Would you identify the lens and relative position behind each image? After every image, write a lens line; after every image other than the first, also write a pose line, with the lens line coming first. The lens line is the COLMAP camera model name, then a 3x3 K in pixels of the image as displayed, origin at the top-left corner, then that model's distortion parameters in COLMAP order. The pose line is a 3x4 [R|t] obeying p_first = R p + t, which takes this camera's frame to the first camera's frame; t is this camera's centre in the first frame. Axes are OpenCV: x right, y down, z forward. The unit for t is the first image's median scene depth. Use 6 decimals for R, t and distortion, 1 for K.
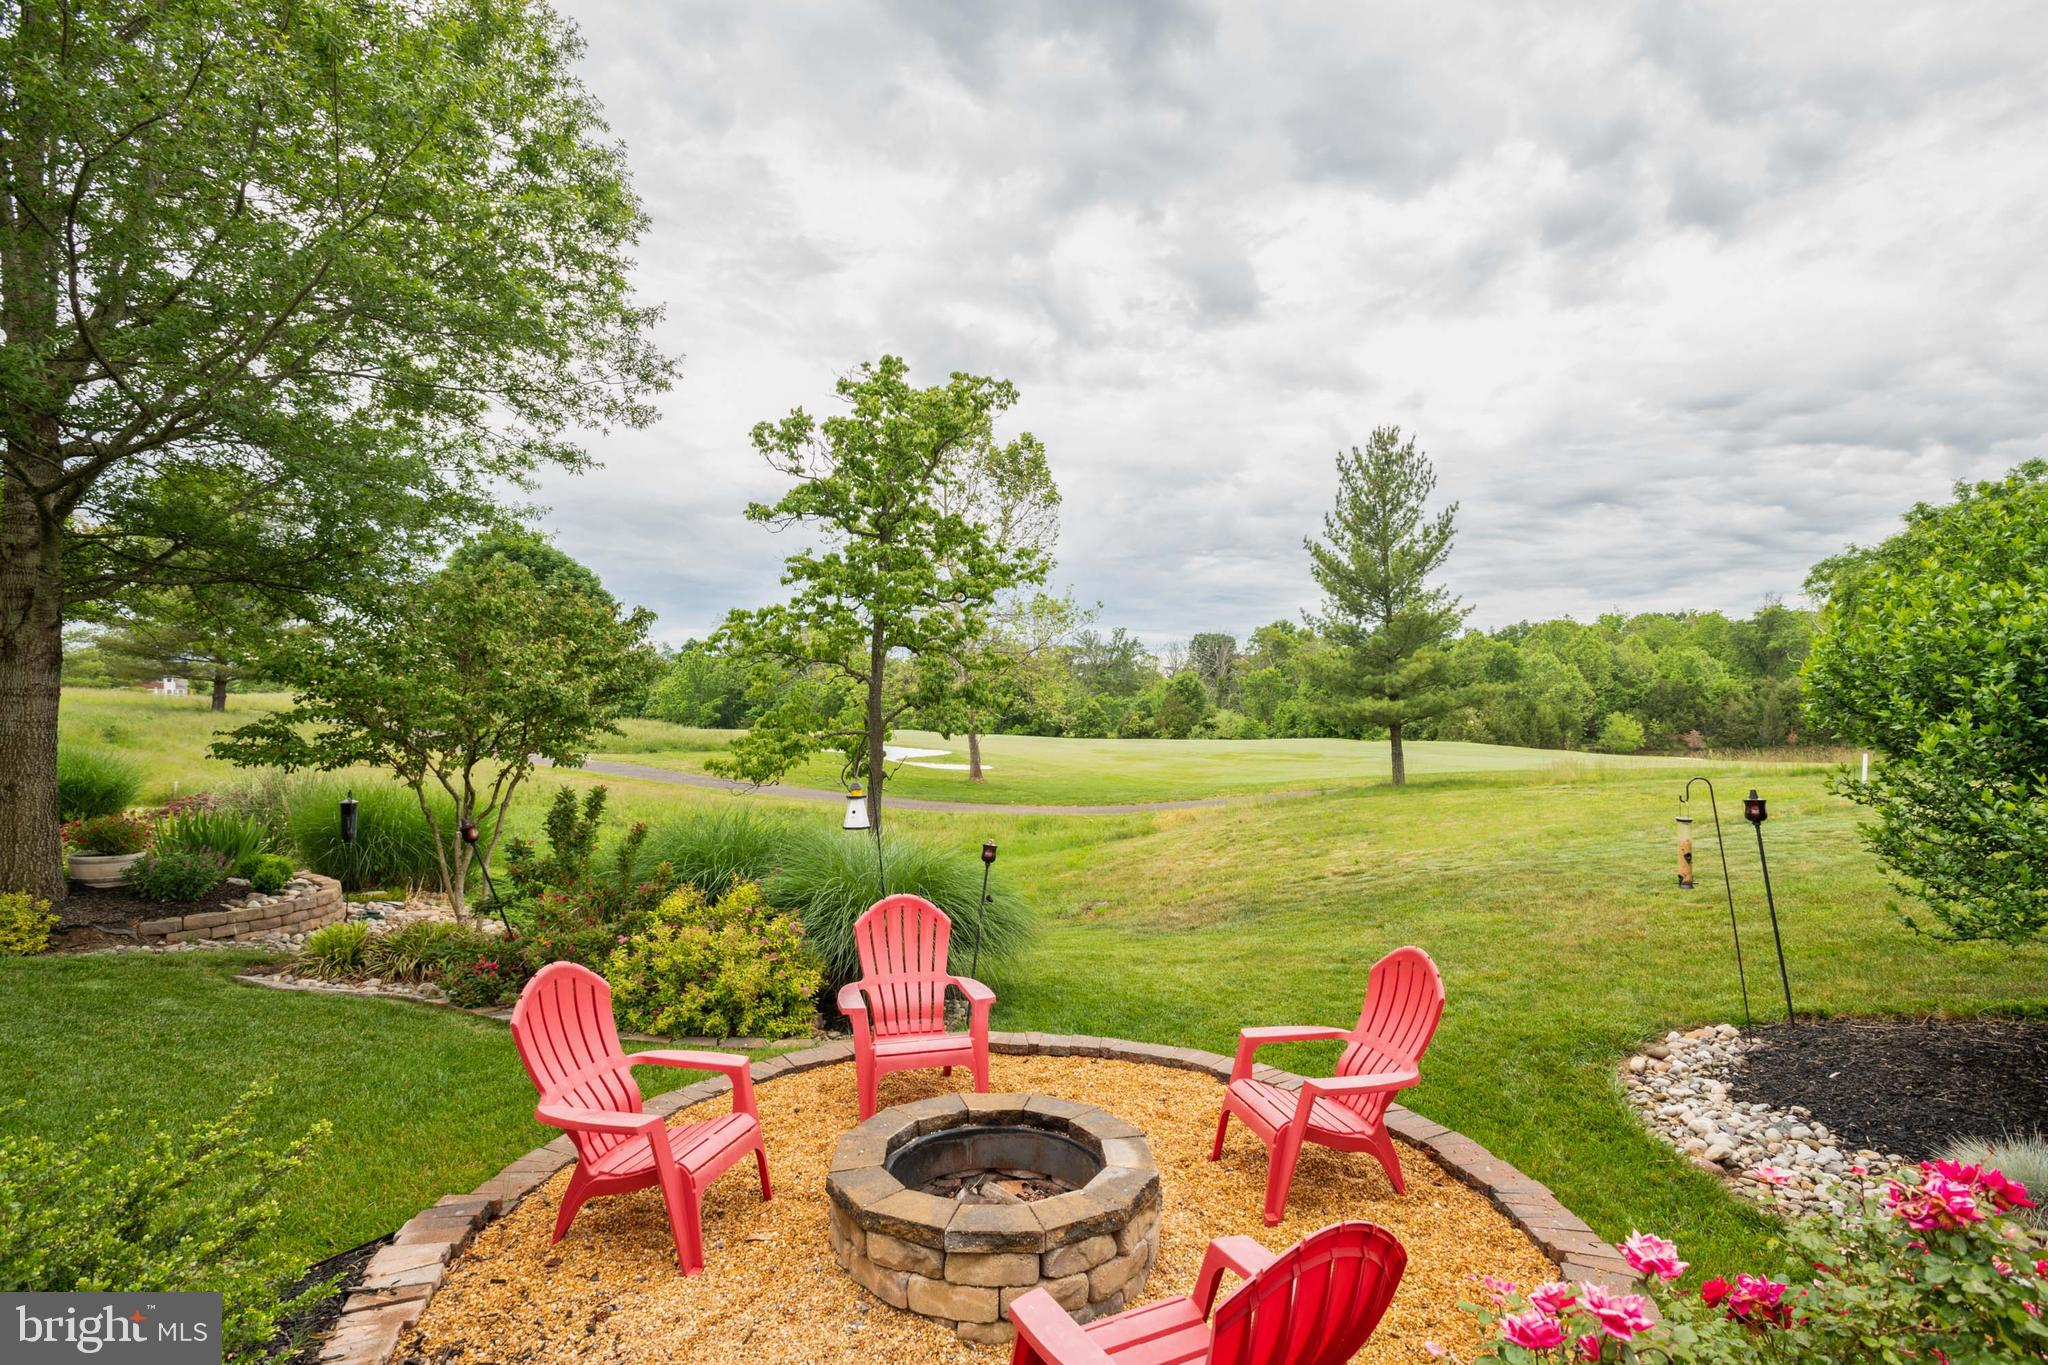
lens RADIAL K [[981.5, 0, 1025.6], [0, 981.5, 661.1], [0, 0, 1]] dist [-0.043551, 0.046519]
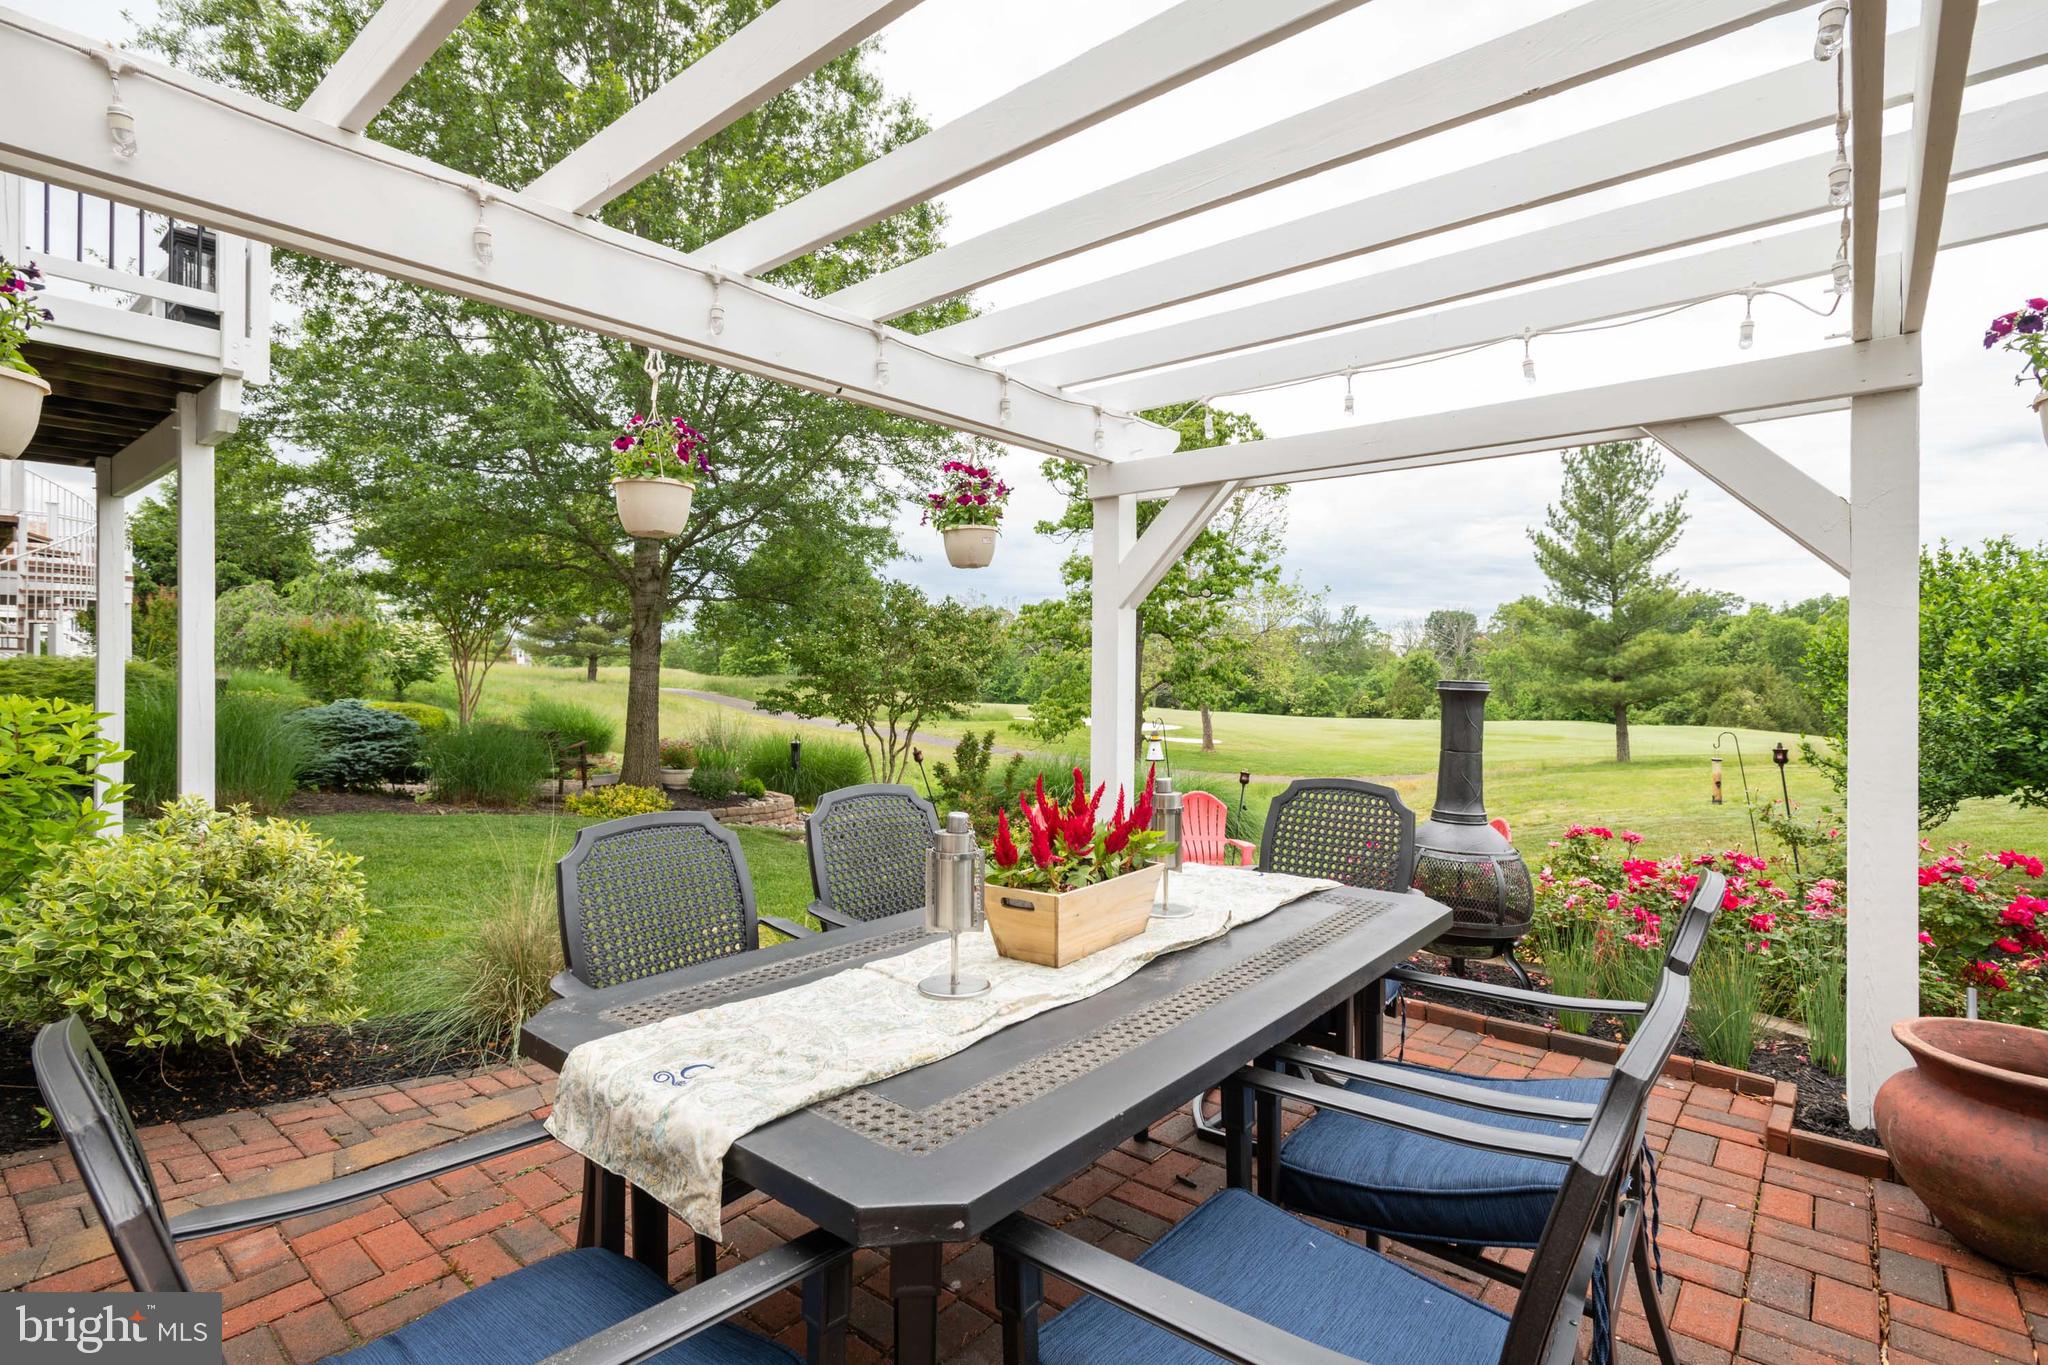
lens RADIAL K [[981.5, 0, 1025.6], [0, 981.5, 661.1], [0, 0, 1]] dist [-0.043551, 0.046519]
pose [[0.974650, 0.004946, -0.223681, -0.008414], [0.000194, 0.999737, 0.022950, -0.005662], [0.223736, -0.022411, 0.974392, -0.154906]]
